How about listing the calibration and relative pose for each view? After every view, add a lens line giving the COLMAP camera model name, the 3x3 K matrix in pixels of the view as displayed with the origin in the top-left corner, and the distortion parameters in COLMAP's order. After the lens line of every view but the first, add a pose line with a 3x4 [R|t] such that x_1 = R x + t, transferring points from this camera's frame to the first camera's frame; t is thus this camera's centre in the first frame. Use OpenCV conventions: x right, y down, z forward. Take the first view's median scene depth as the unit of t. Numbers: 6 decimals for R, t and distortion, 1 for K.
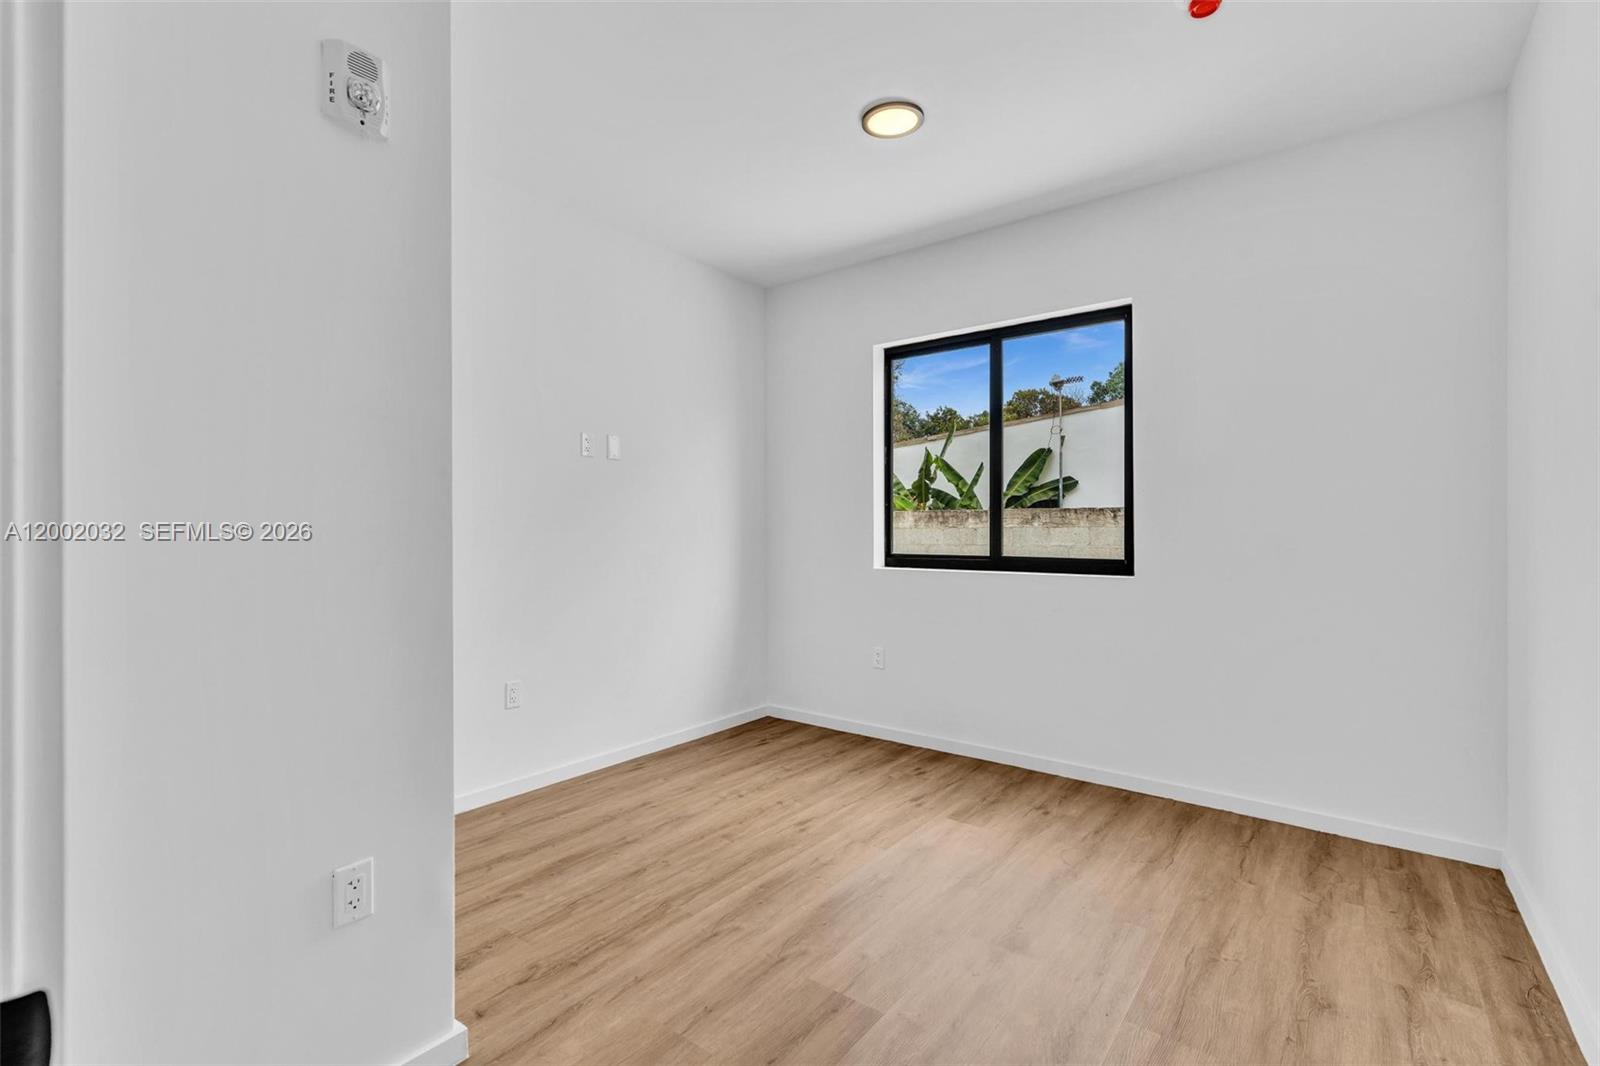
lens RADIAL K [[727.4, 0, 799.5], [0, 727.4, 523.6], [0, 0, 1]] dist [0.015863, 0.000446]
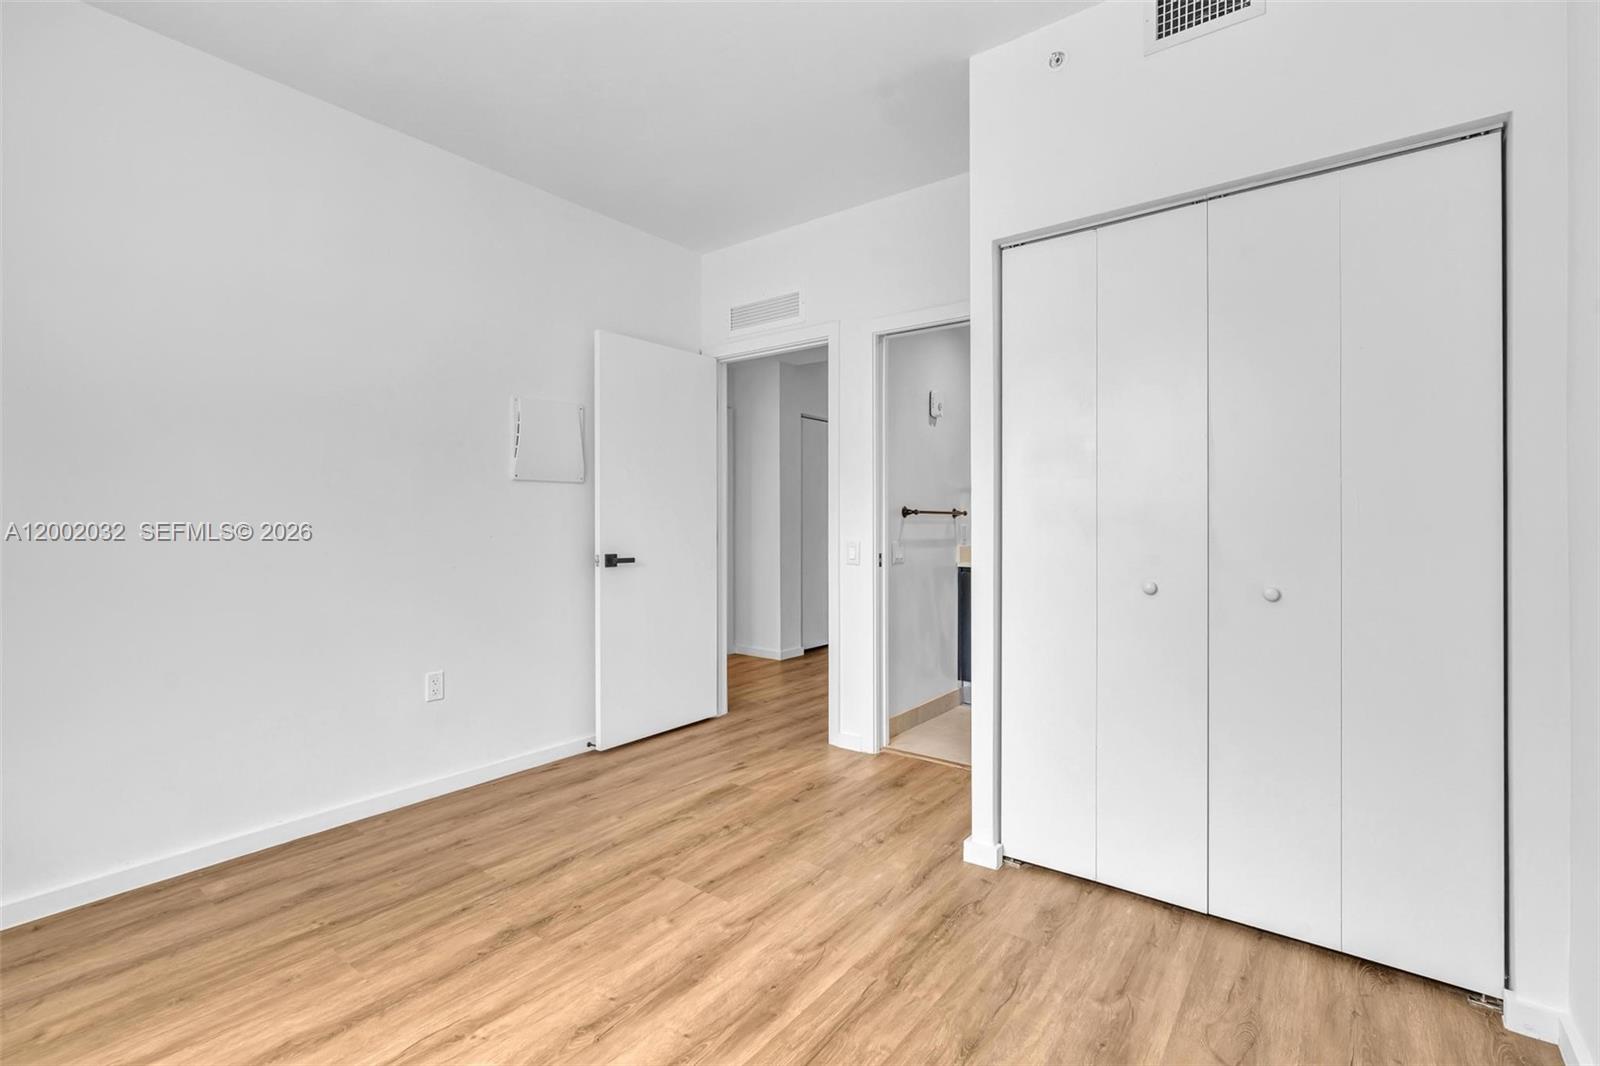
lens RADIAL K [[727.4, 0, 799.5], [0, 727.4, 523.6], [0, 0, 1]] dist [0.015863, 0.000446]
pose [[-0.999977, 0.002083, -0.006454, -0.051335], [0.002100, 0.999994, -0.002635, 0.019282], [0.006449, -0.002648, -0.999976, 1.186944]]
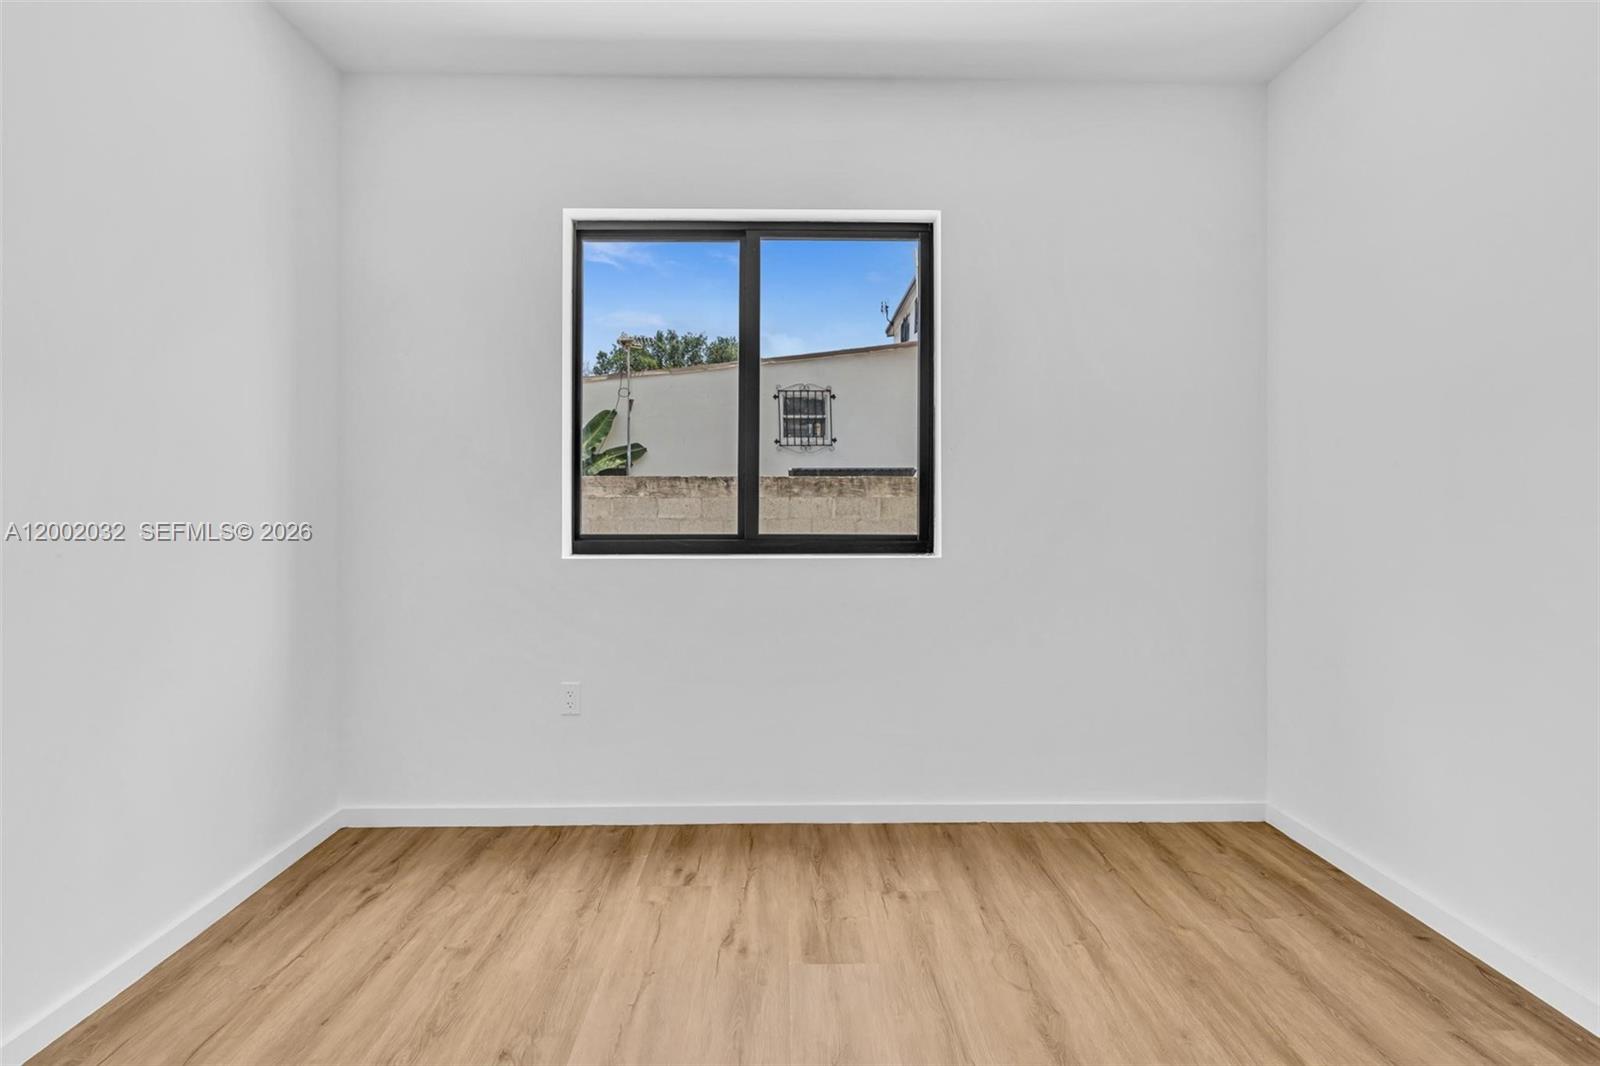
lens RADIAL K [[726.7, 0, 793.2], [0, 726.7, 496.0], [0, 0, 1]] dist [0.002359, 0.000674]
pose [[0.777405, 0.006175, 0.628970, -0.167947], [-0.006370, 0.999978, -0.001944, 0.007836], [-0.628968, -0.002495, 0.777427, 0.453206]]
